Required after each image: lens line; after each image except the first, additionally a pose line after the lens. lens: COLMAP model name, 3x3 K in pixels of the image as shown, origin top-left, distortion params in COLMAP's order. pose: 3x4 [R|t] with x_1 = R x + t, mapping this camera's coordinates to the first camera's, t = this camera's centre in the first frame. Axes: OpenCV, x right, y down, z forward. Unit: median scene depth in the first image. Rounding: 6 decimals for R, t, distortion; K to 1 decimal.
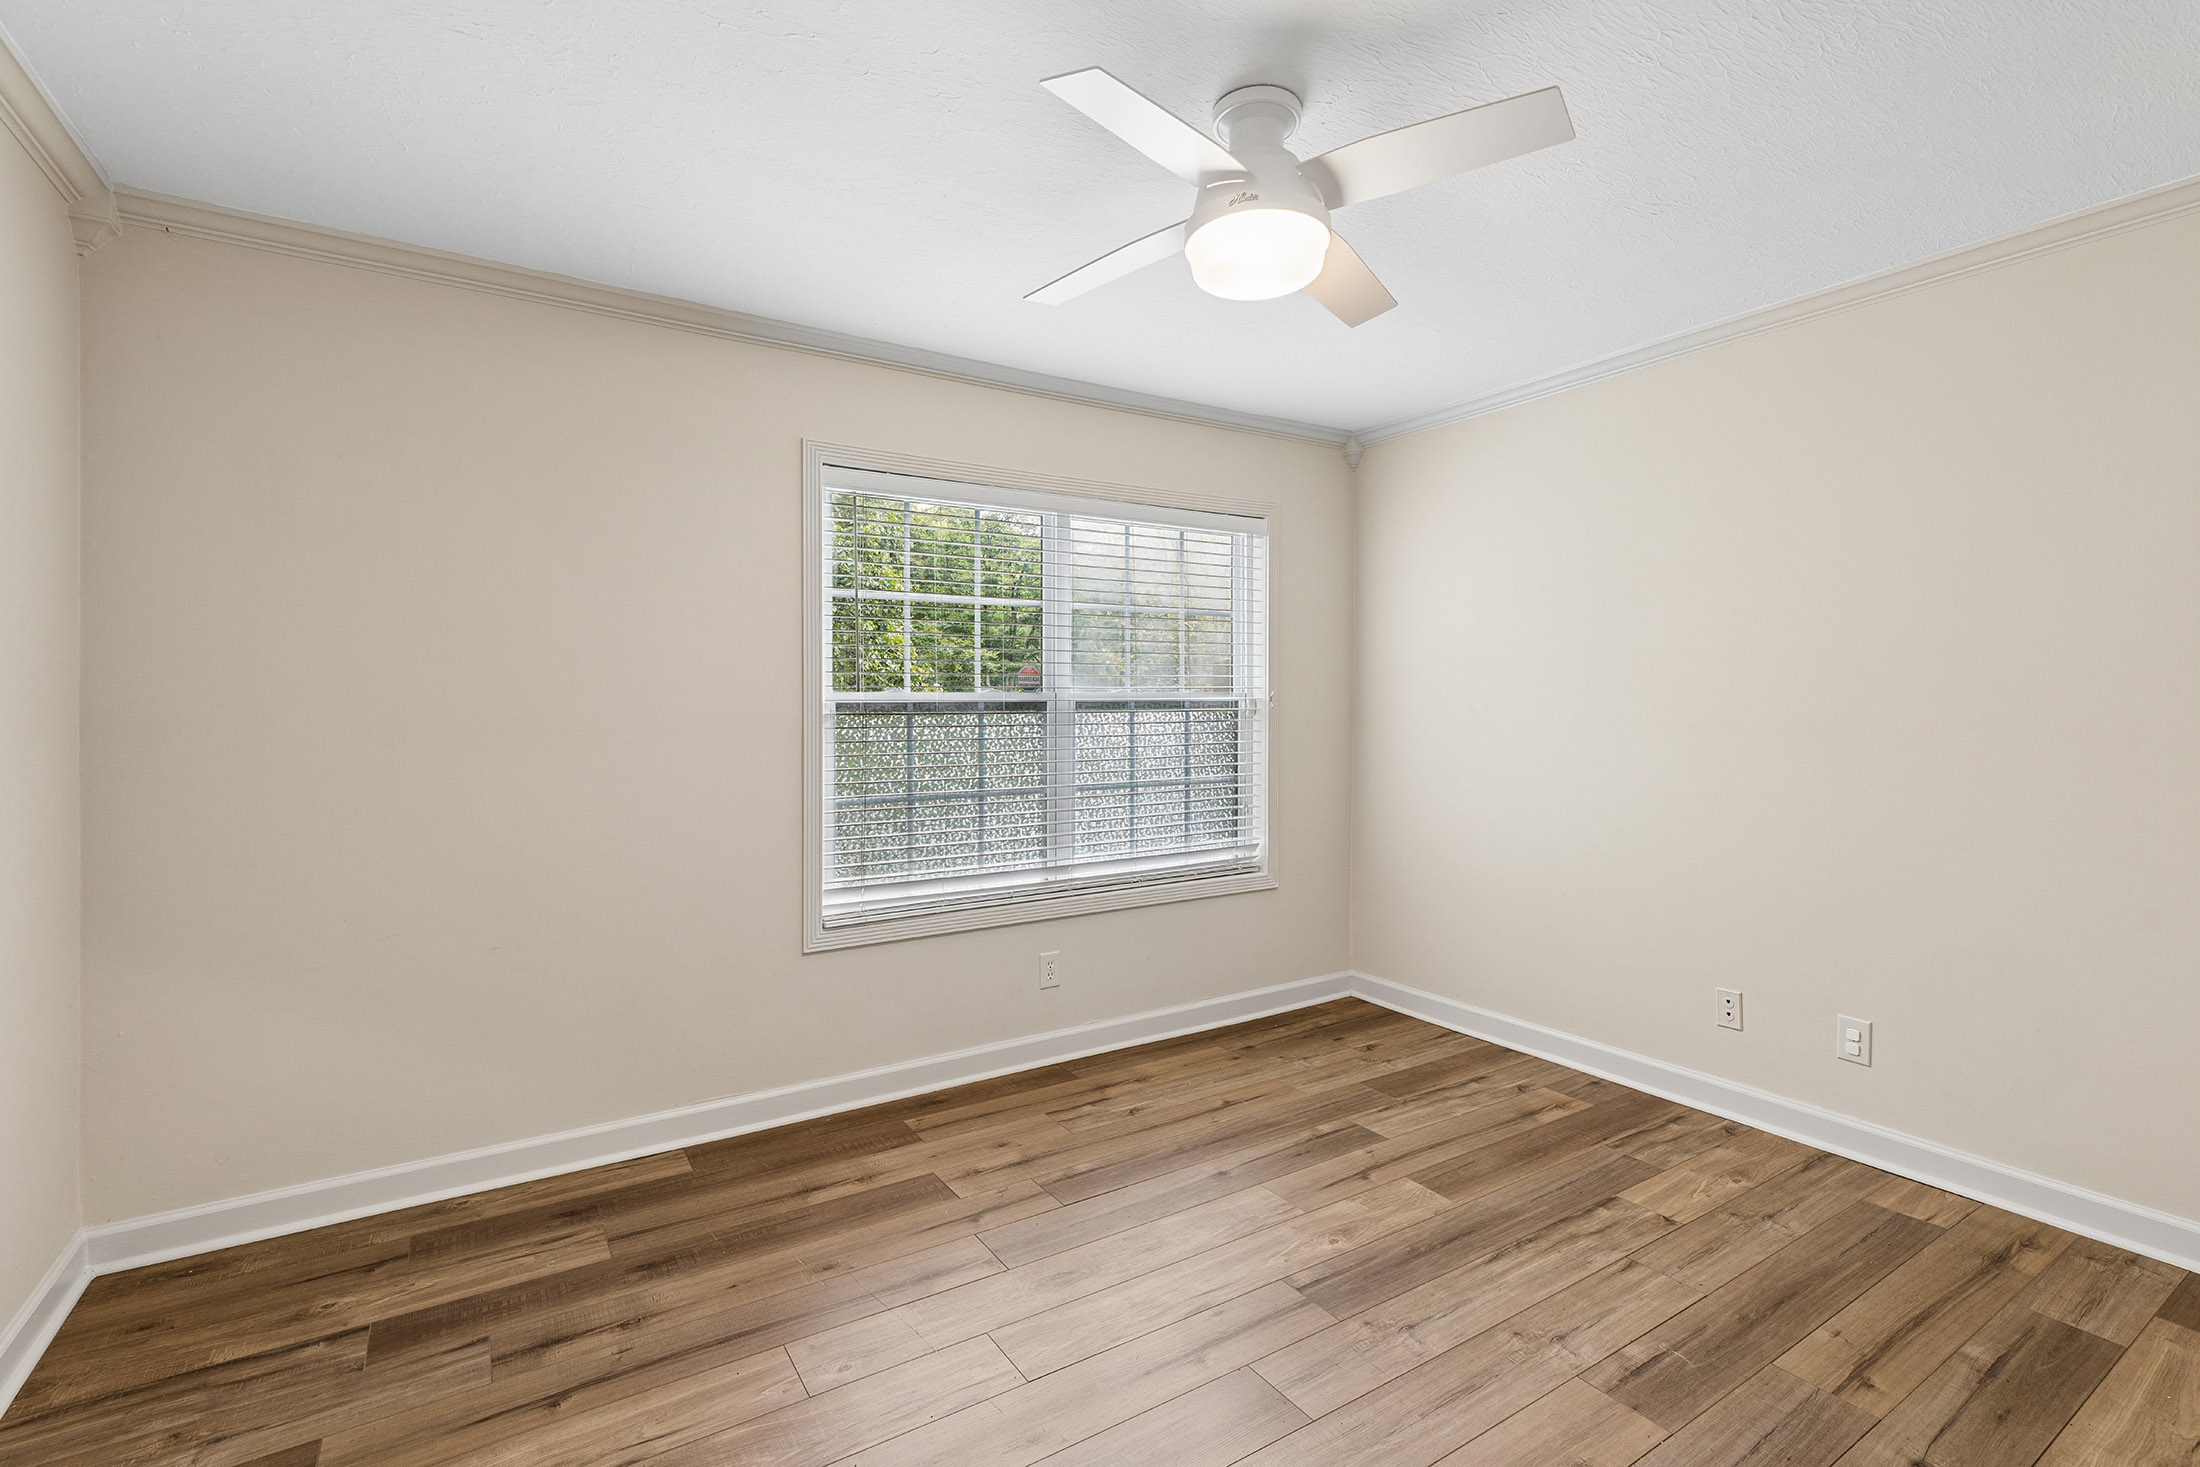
lens RADIAL K [[1006.1, 0, 1115.5], [0, 1006.1, 722.3], [0, 0, 1]] dist [-0.008006, 0.002897]
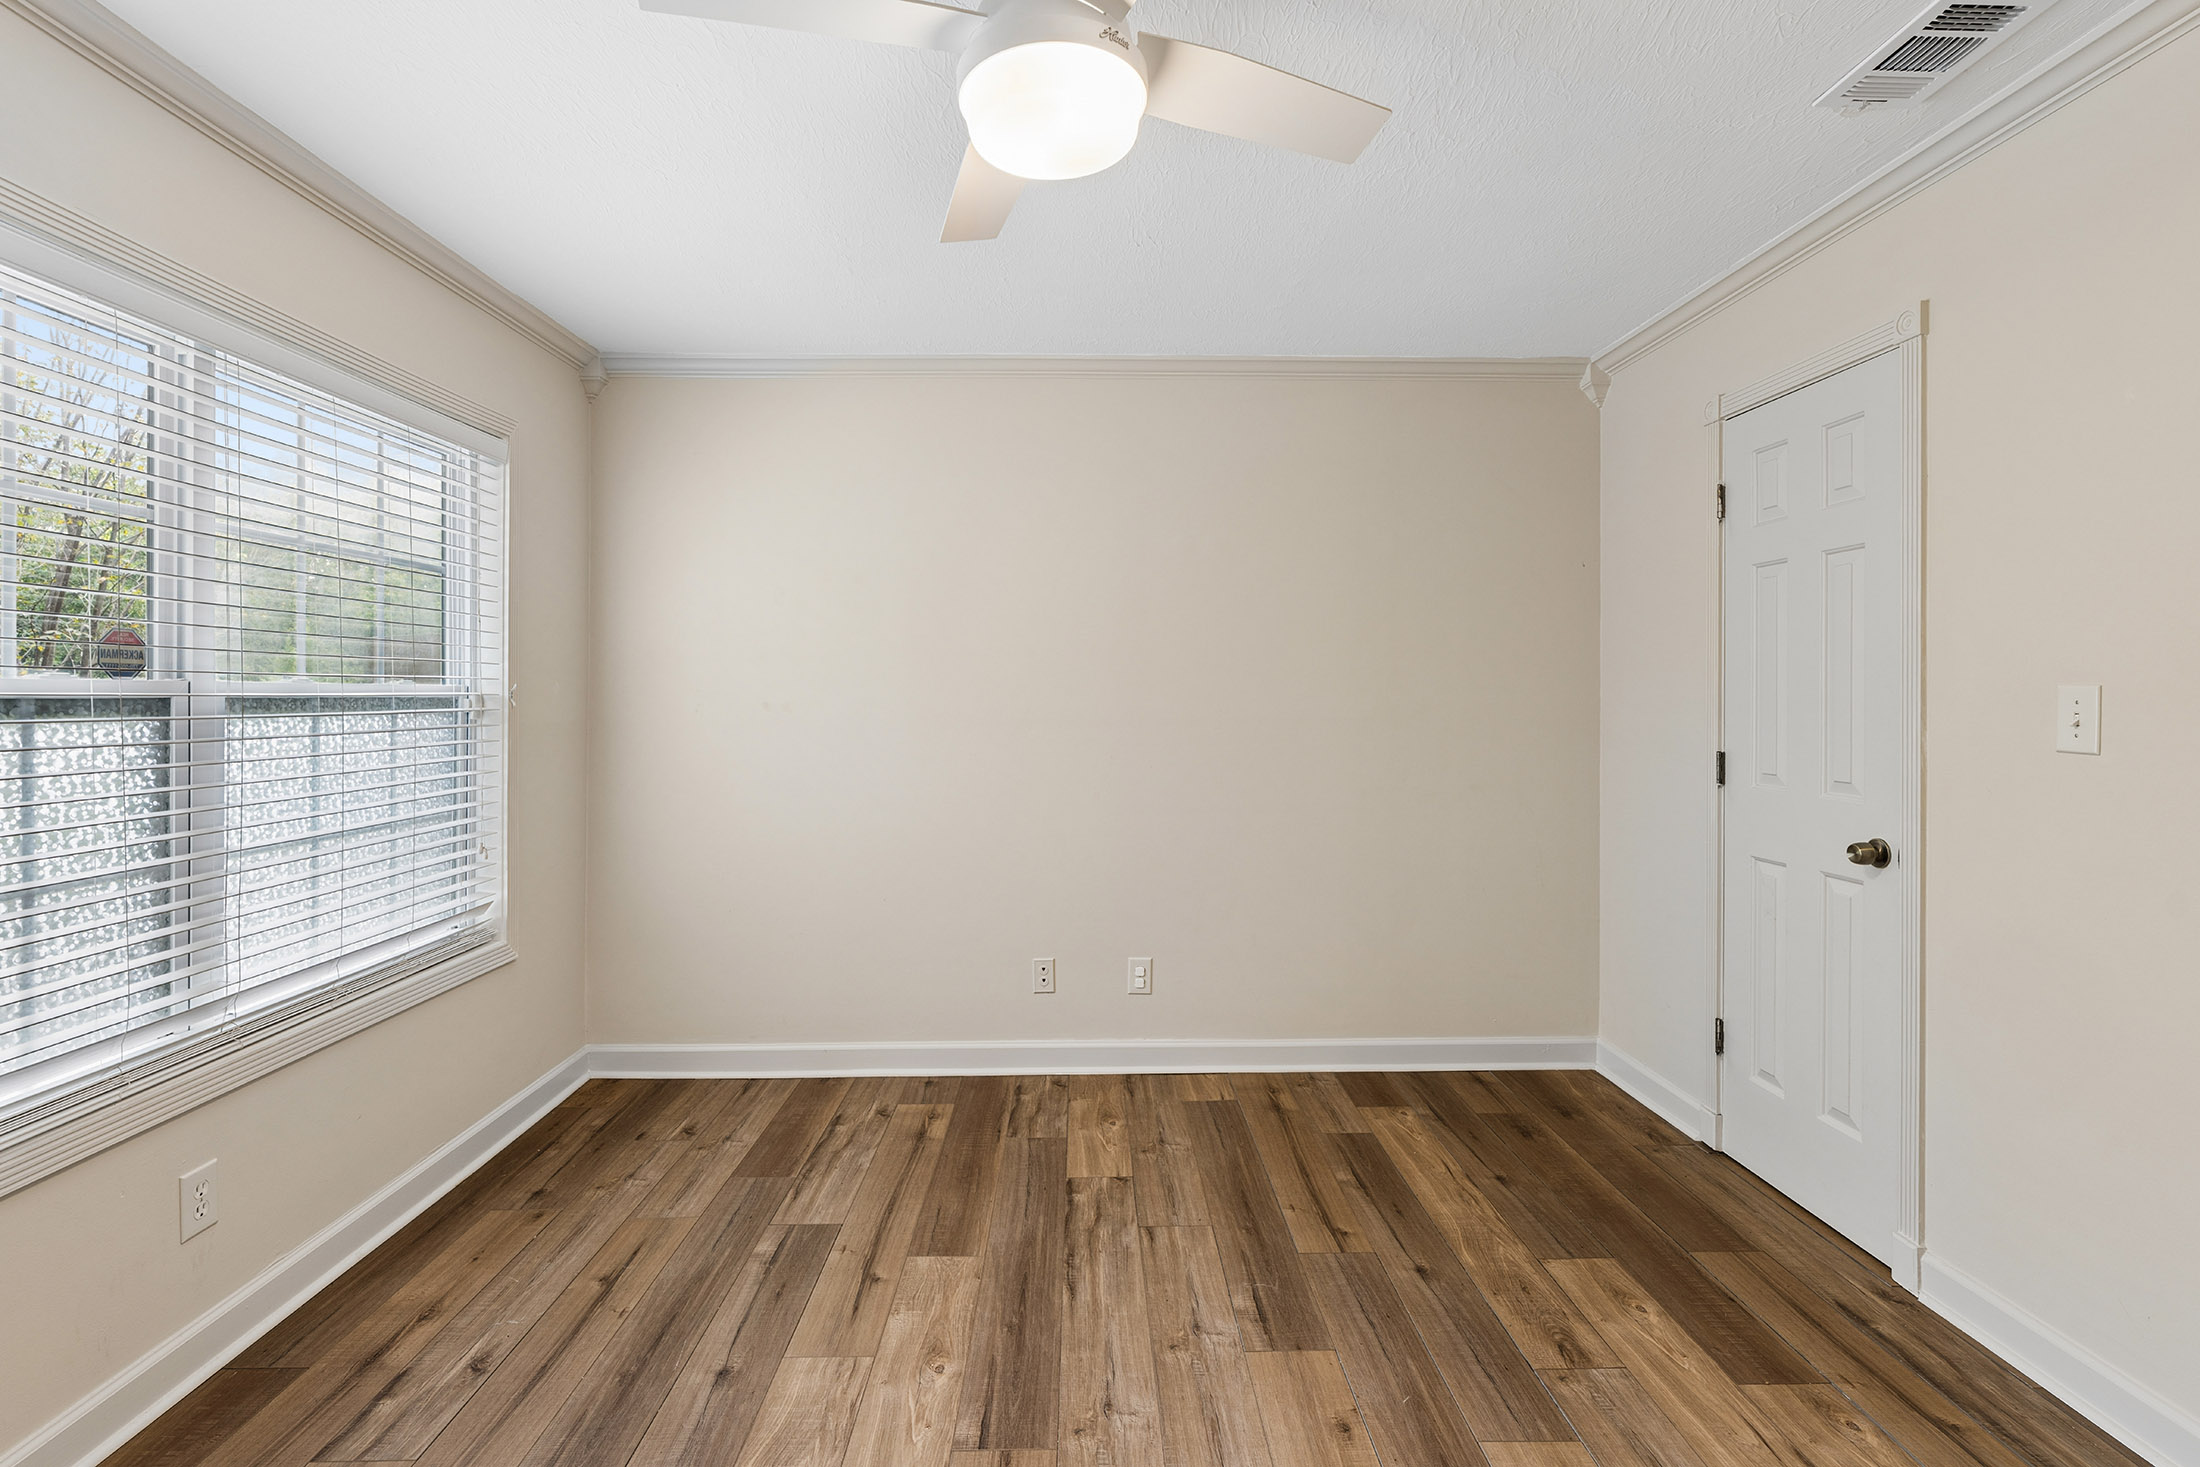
lens RADIAL K [[1006.1, 0, 1100.9], [0, 1006.1, 724.2], [0, 0, 1]] dist [-0.008006, 0.002897]
pose [[0.521935, -0.017258, 0.852810, -0.302615], [0.015597, 0.999821, 0.010687, -0.005157], [-0.852842, 0.007723, 0.522111, 0.359533]]
